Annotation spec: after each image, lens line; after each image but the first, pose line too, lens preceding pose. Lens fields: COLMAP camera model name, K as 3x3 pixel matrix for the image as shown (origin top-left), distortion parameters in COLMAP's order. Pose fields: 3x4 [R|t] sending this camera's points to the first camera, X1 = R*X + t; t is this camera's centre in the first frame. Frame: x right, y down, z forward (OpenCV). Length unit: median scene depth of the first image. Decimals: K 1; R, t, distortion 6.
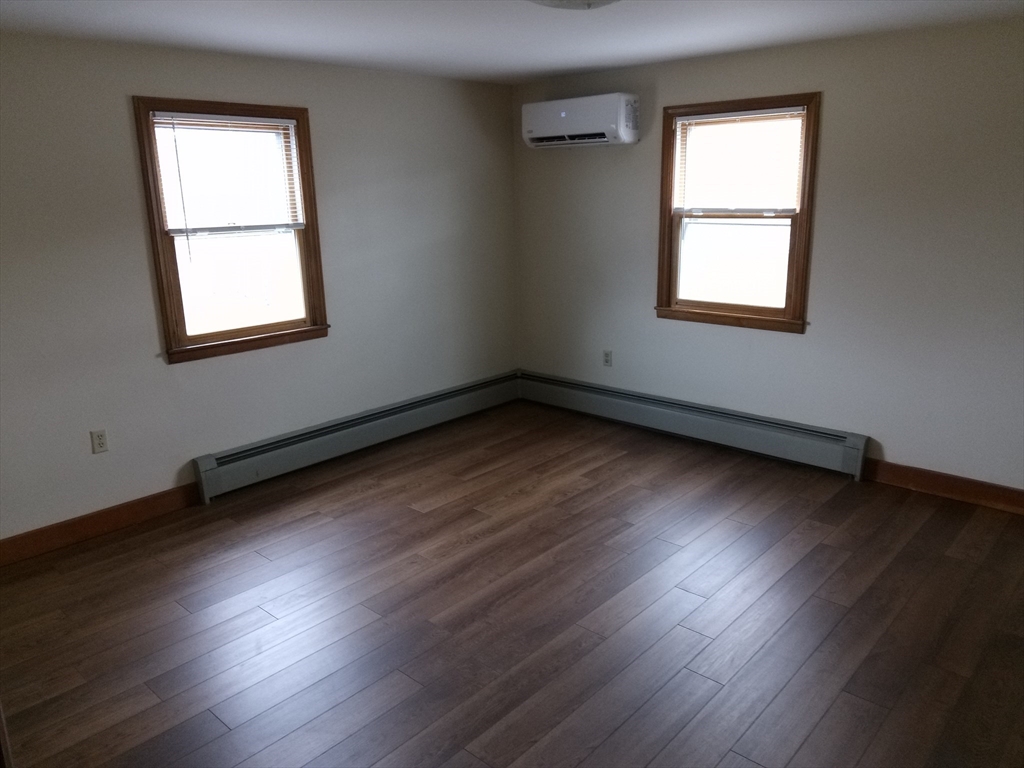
lens RADIAL K [[751.8, 0, 492.3], [0, 751.8, 380.0], [0, 0, 1]] dist [0.079524, -0.095725]
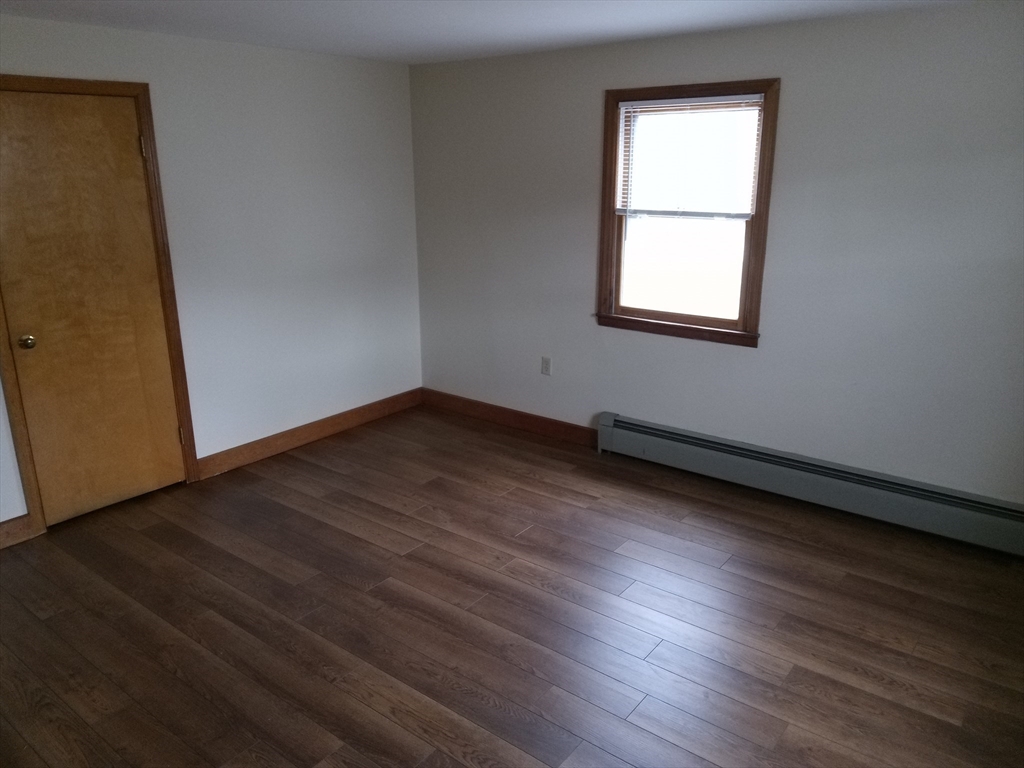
lens RADIAL K [[753.3, 0, 512.0], [0, 753.3, 384.0], [0, 0, 1]] dist [0.065812, -0.097153]
pose [[0.107548, 0.314071, -0.943288, 0.641495], [-0.239309, 0.929073, 0.282053, -0.218878], [0.964969, 0.195403, 0.175080, 0.657694]]
